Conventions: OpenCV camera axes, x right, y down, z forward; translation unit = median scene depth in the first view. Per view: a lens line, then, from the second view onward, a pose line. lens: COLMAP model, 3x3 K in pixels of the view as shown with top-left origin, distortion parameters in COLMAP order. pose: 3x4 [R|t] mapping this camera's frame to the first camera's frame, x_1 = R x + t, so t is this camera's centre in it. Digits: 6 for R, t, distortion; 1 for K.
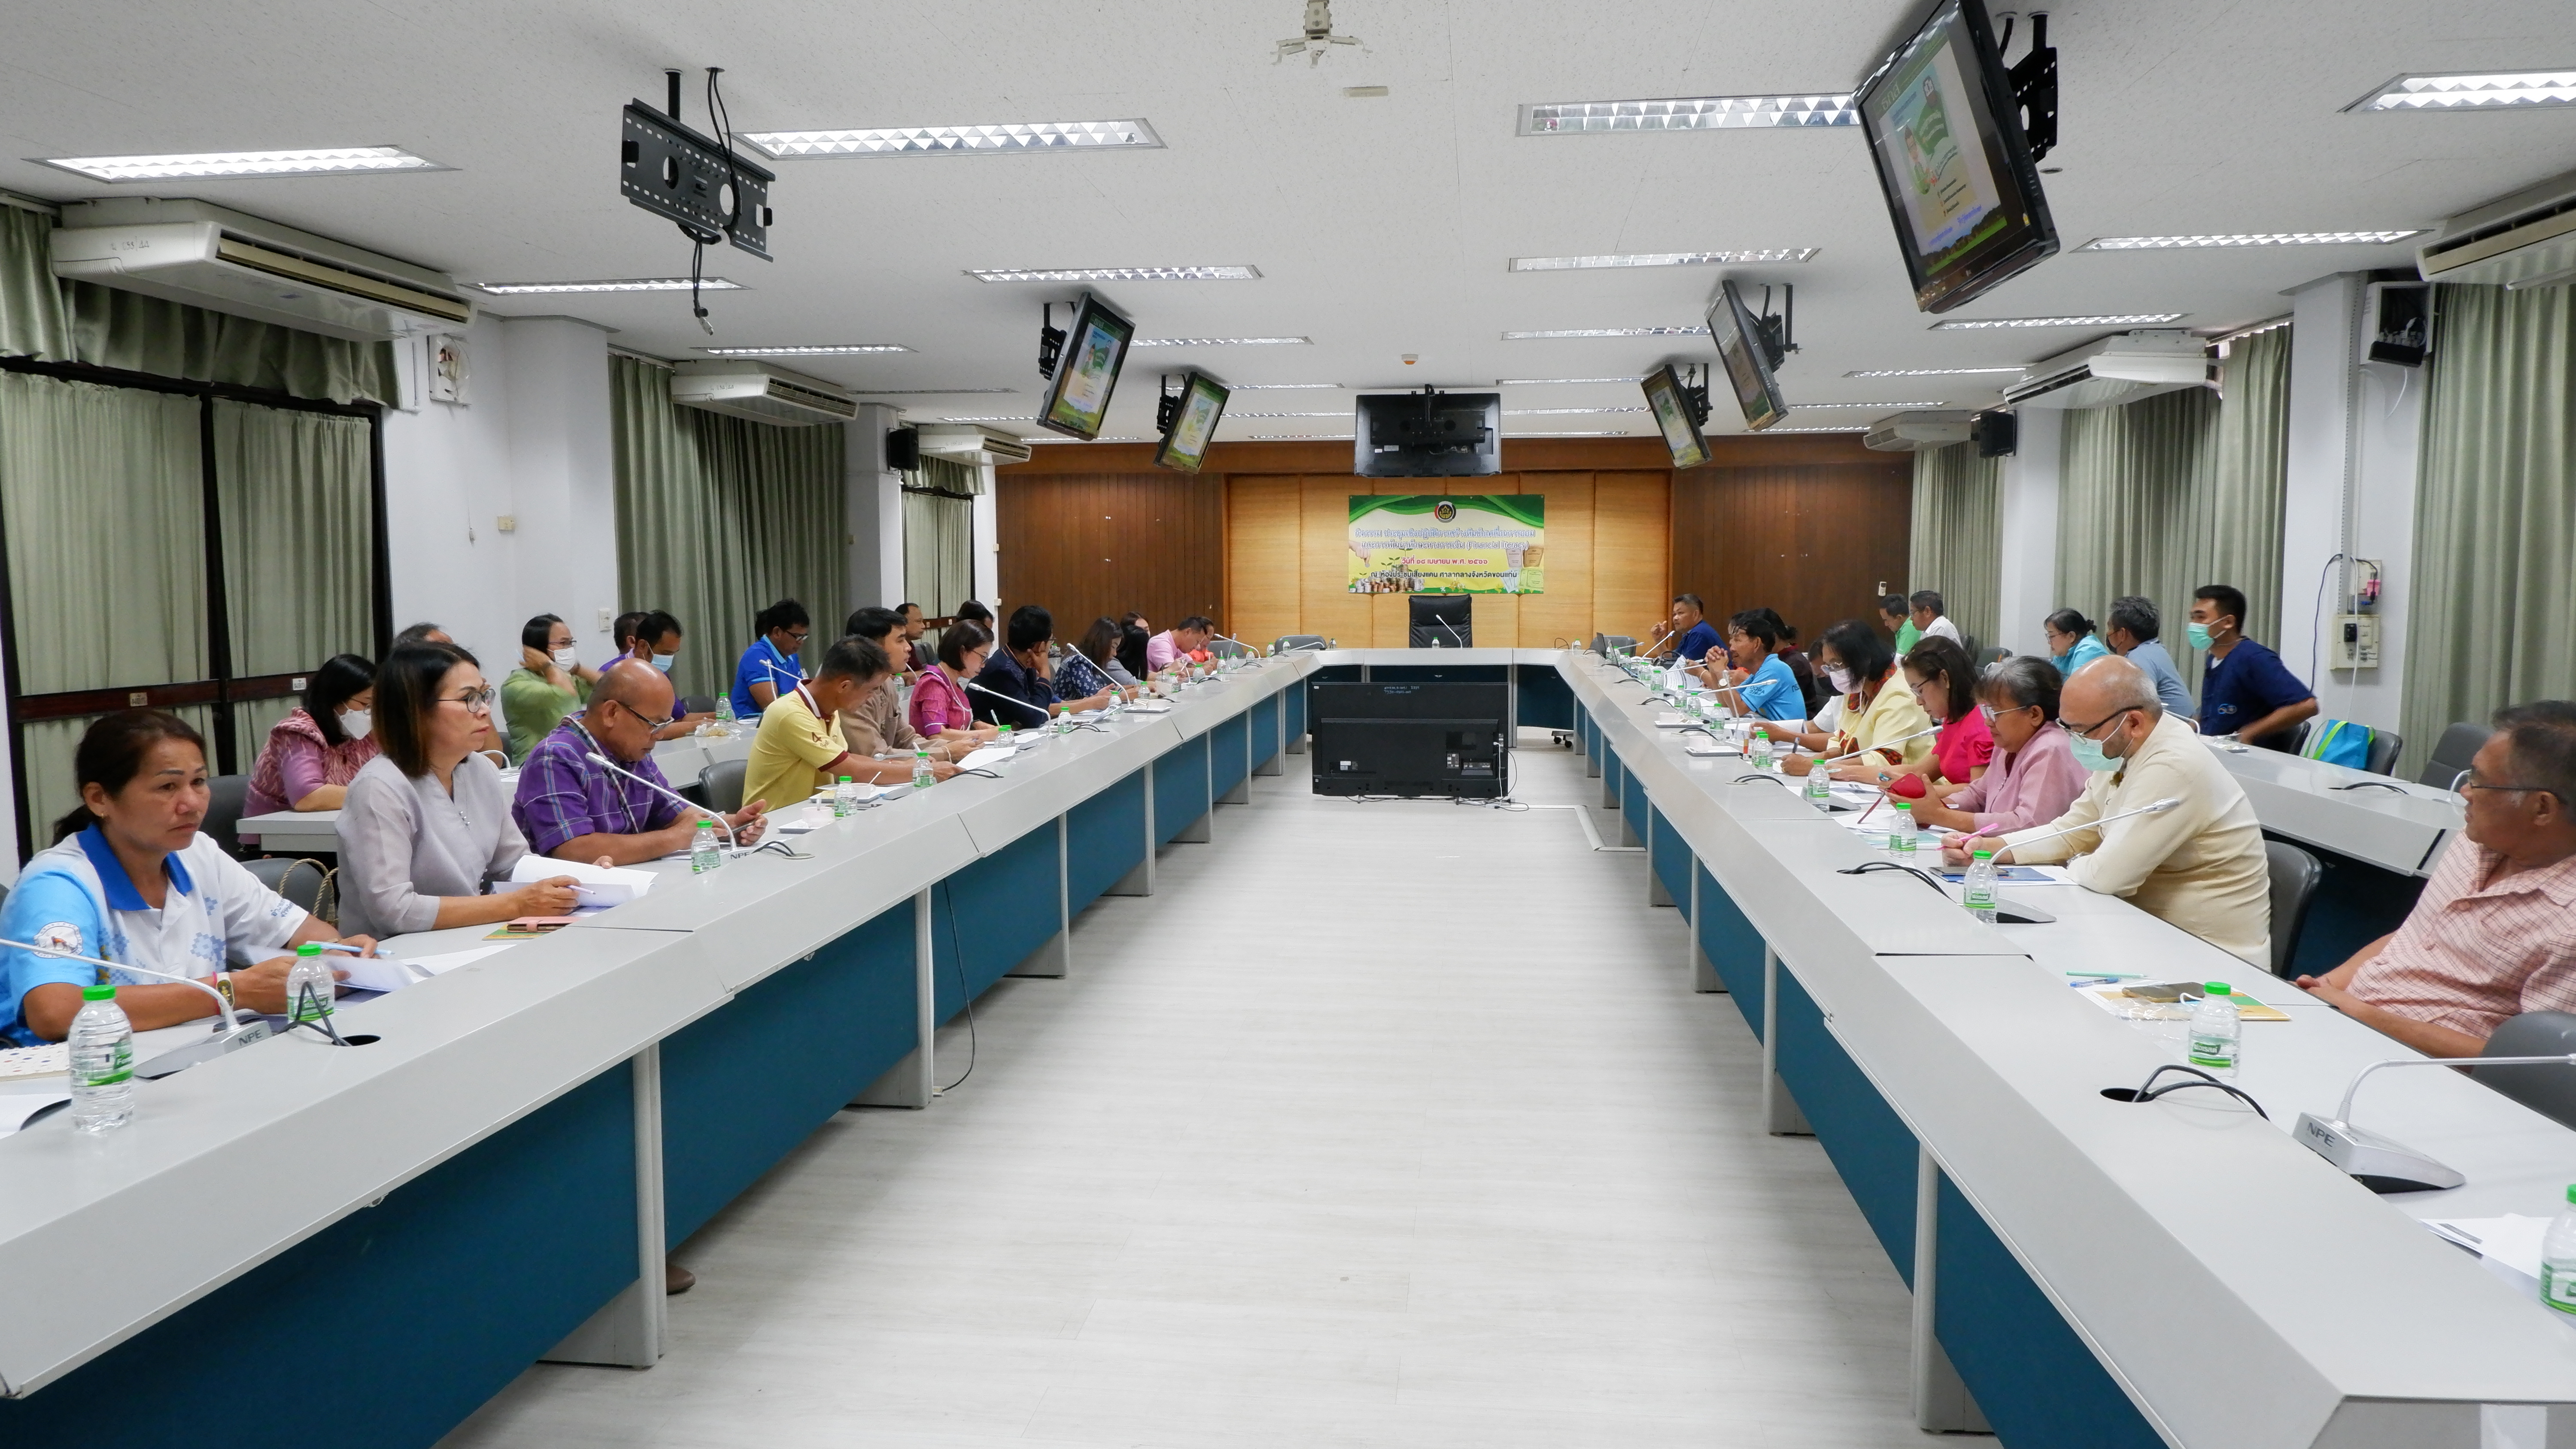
lens RADIAL K [[1717.8, 0, 1288.0], [0, 1717.8, 724.5], [0, 0, 1]] dist [-0.011627, 0.001106]
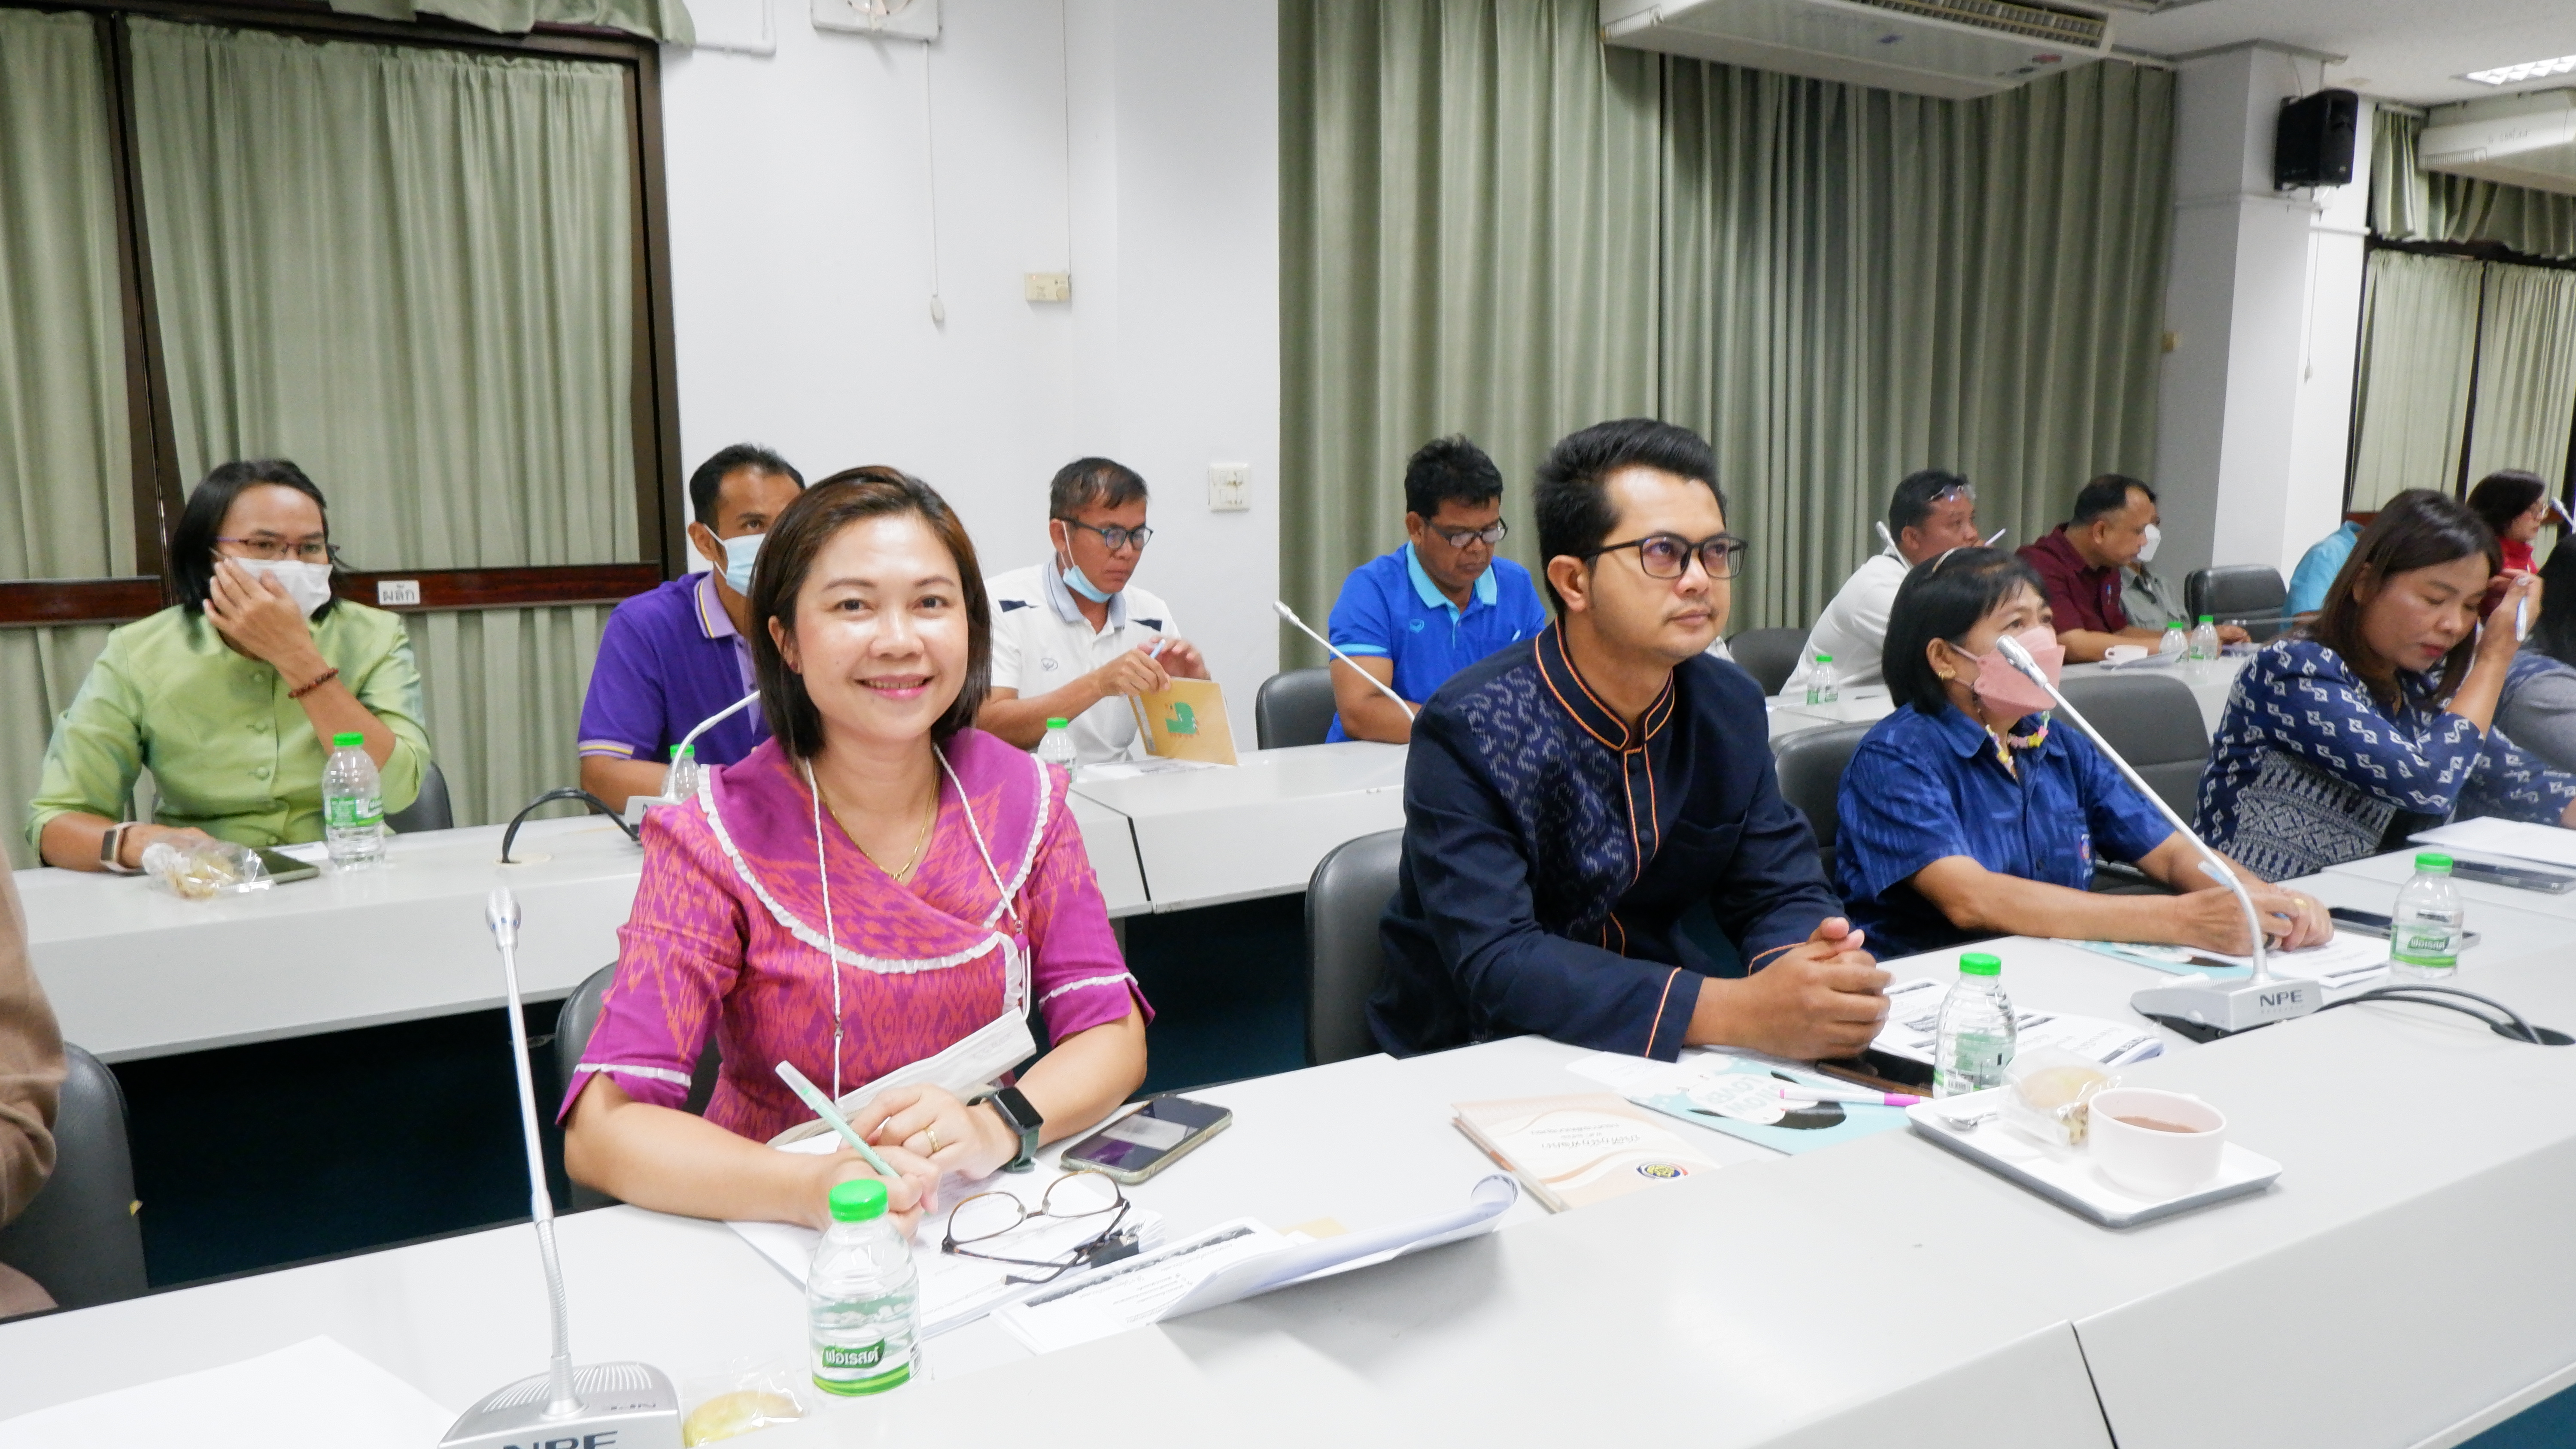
lens RADIAL K [[1717.8, 0, 1288.0], [0, 1717.8, 724.5], [0, 0, 1]] dist [-0.011627, 0.001106]
pose [[0.594904, 0.129116, -0.793359, -0.000119], [-0.071941, 0.991606, 0.107435, -0.061397], [0.800571, -0.006839, 0.599199, 0.937440]]
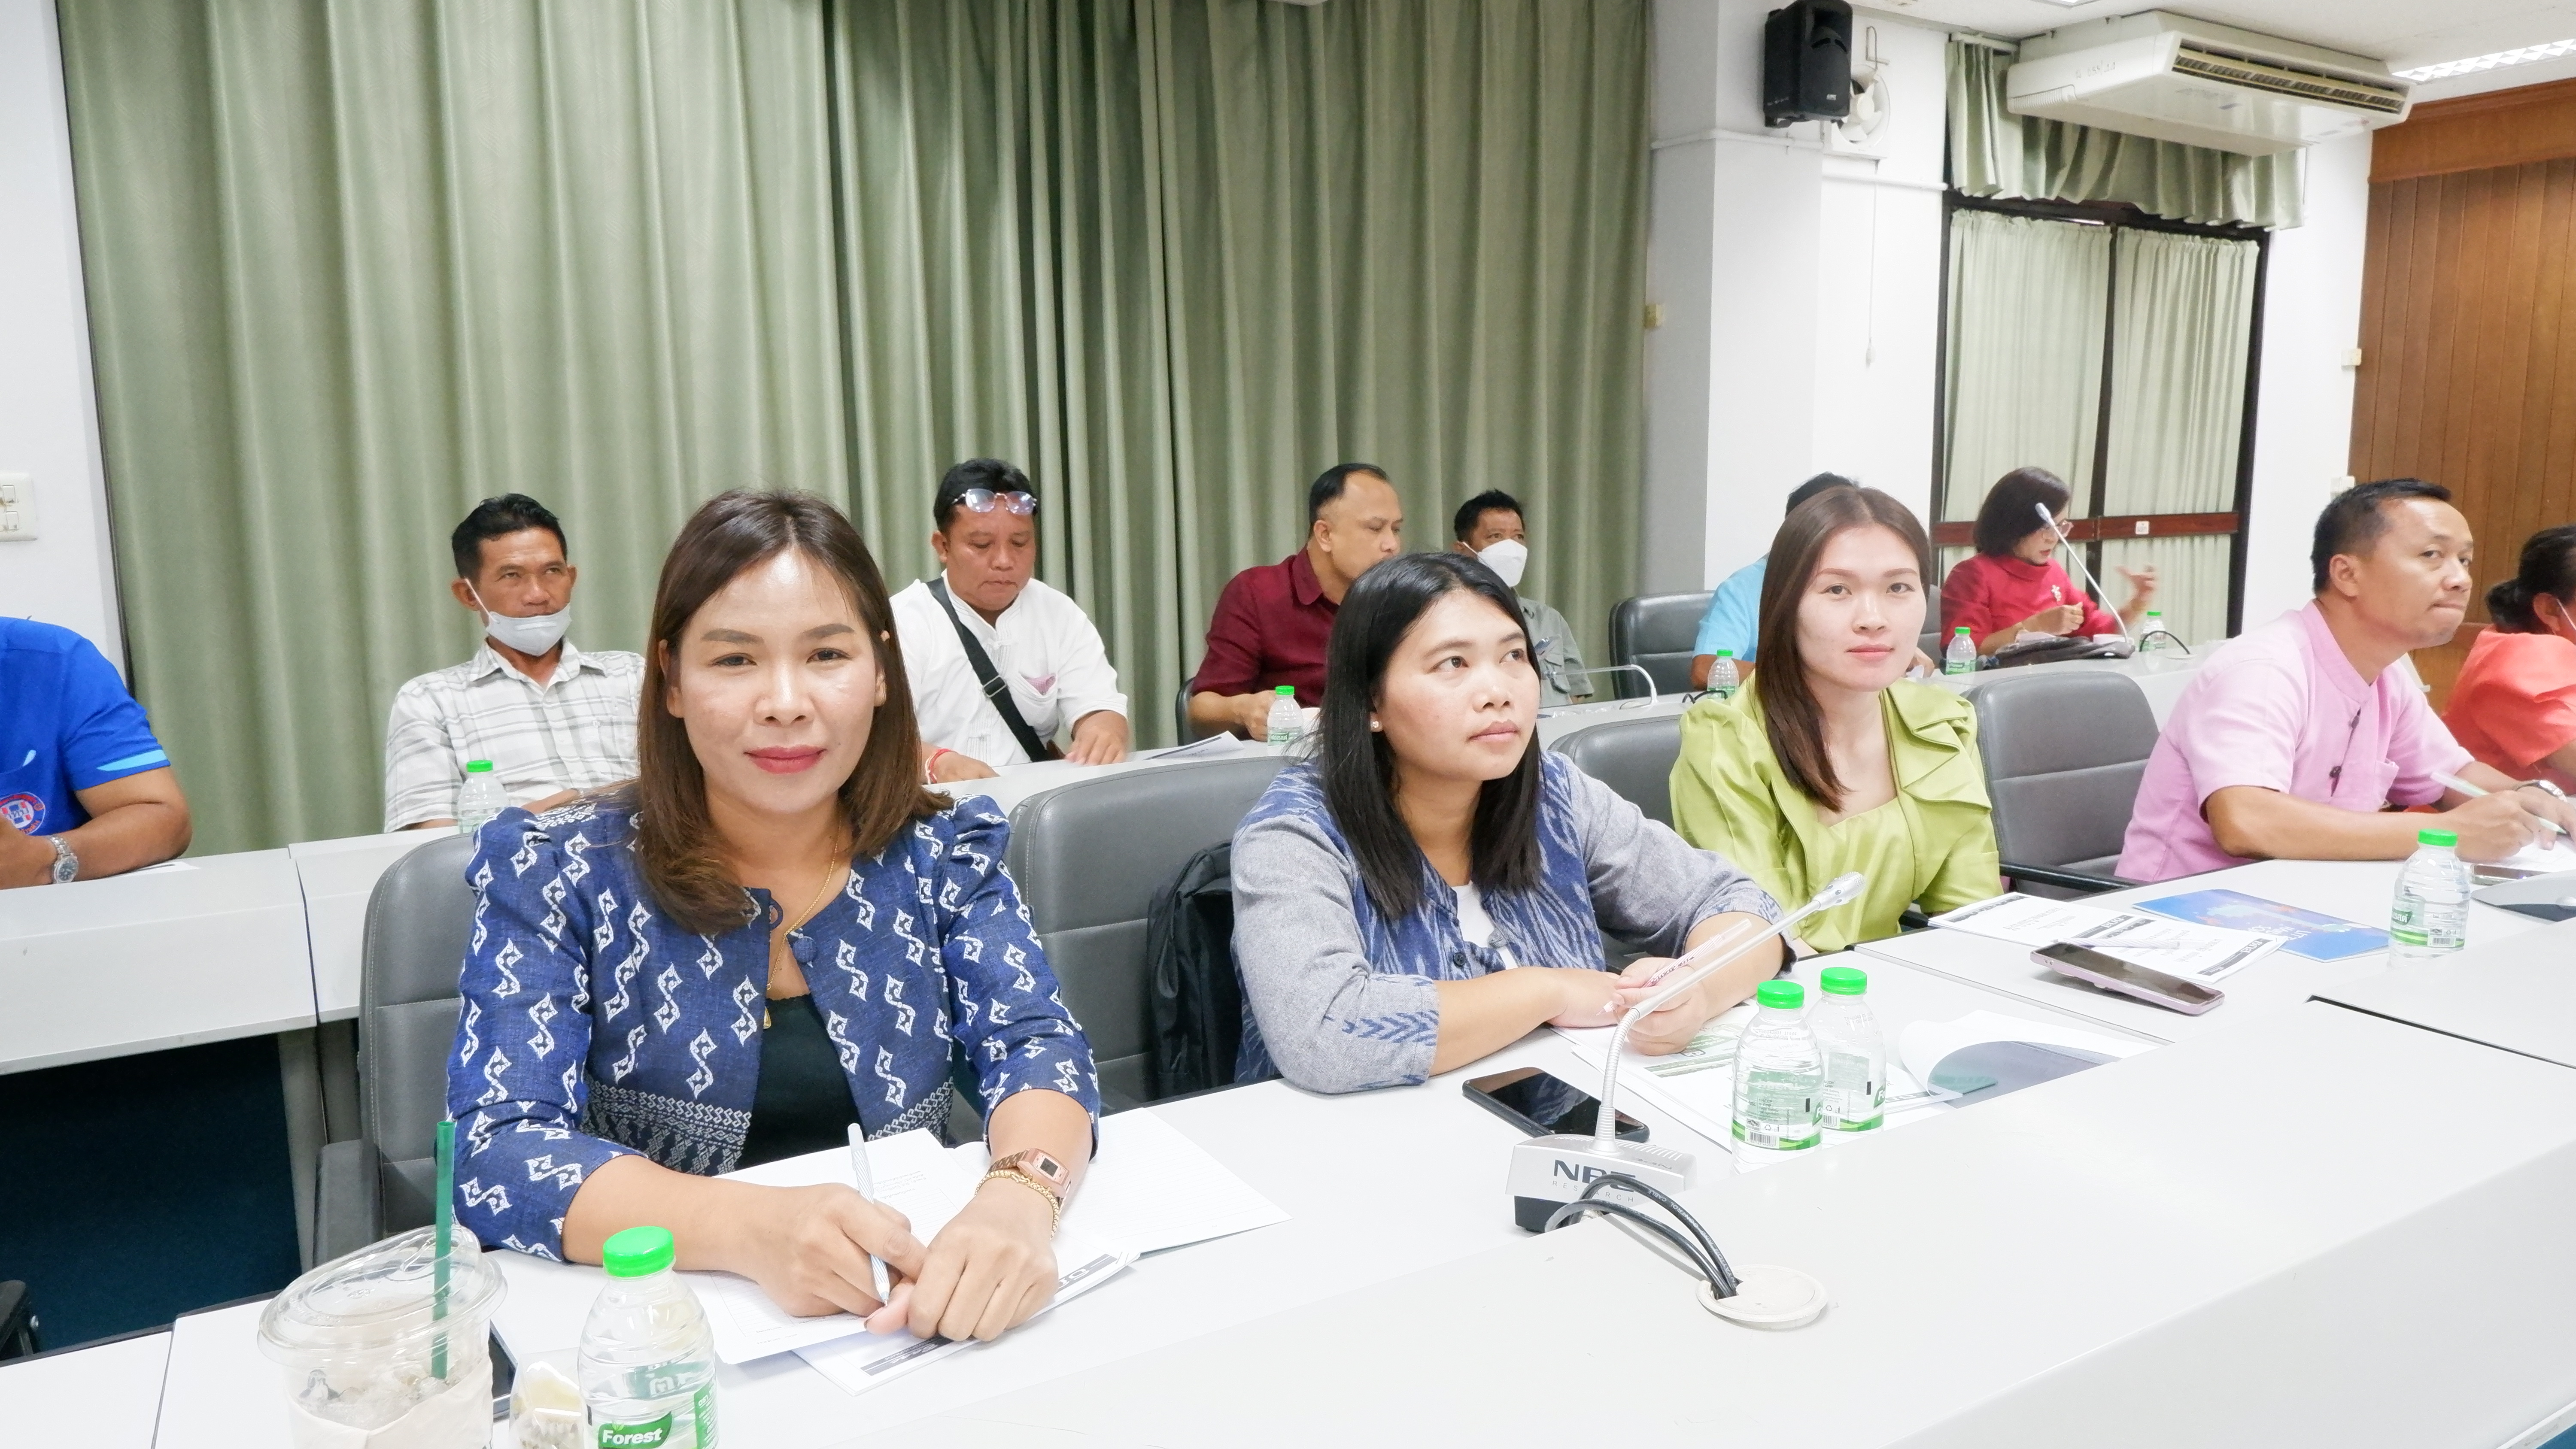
lens RADIAL K [[1717.8, 0, 1288.0], [0, 1717.8, 724.5], [0, 0, 1]] dist [-0.011627, 0.001106]
pose [[0.613285, 0.114062, -0.781582, 0.031126], [-0.063436, 0.993435, 0.095203, -0.085388], [0.787310, -0.008806, 0.616495, 1.283031]]
